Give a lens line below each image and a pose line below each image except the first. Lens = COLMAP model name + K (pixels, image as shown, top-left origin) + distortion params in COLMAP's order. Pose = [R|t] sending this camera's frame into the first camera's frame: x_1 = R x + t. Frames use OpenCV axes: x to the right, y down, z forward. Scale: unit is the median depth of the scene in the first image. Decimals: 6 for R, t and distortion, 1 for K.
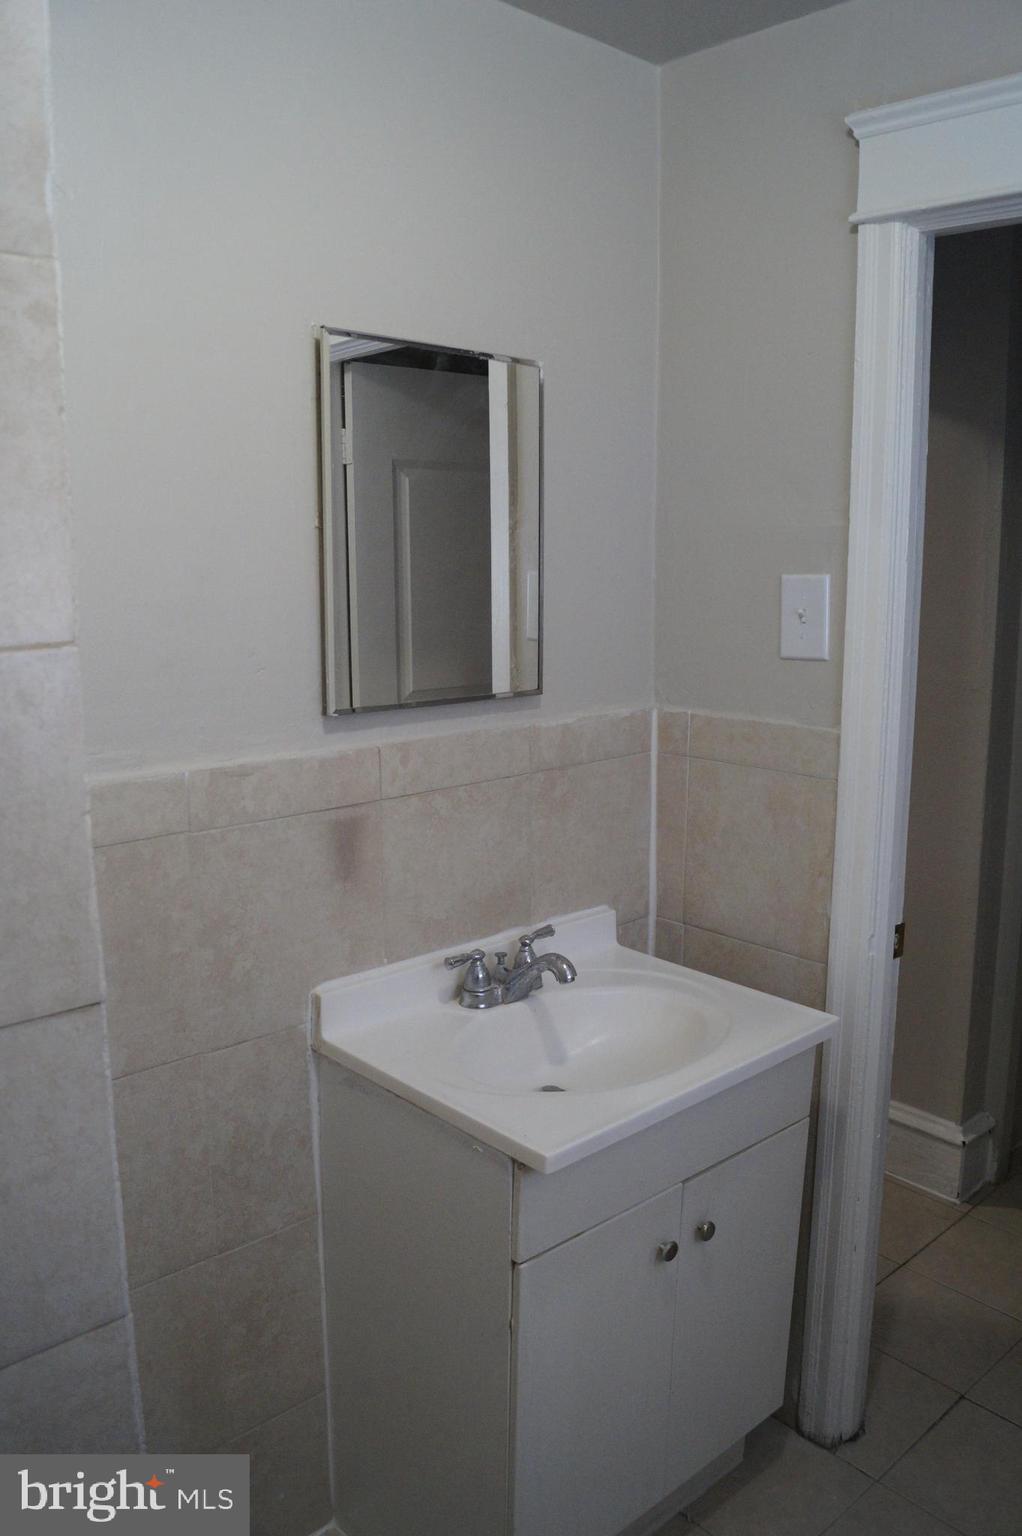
lens RADIAL K [[1211.4, 0, 508.7], [0, 1211.4, 767.2], [0, 0, 1]] dist [-0.083801, 0.013616]
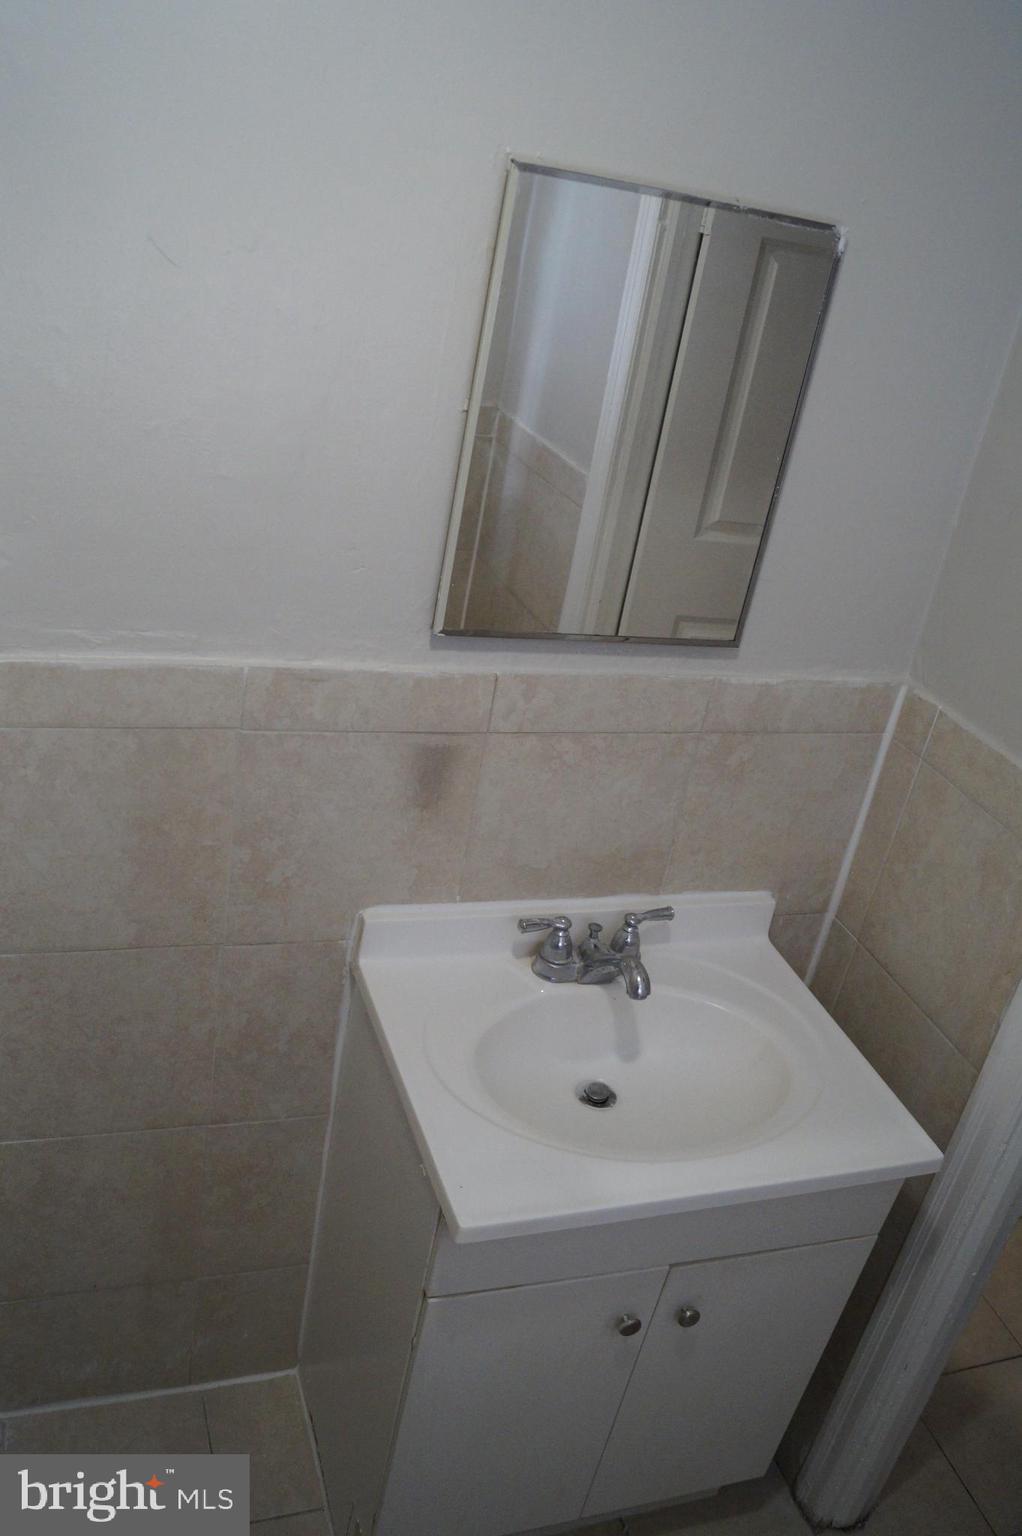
lens RADIAL K [[1302.2, 0, 510.9], [0, 1302.2, 769.6], [0, 0, 1]] dist [-0.069936, -0.005244]
pose [[0.902309, 0.320219, -0.288614, 0.177297], [-0.238485, 0.928509, 0.284597, -0.207236], [0.359114, -0.187965, 0.914170, 0.152270]]
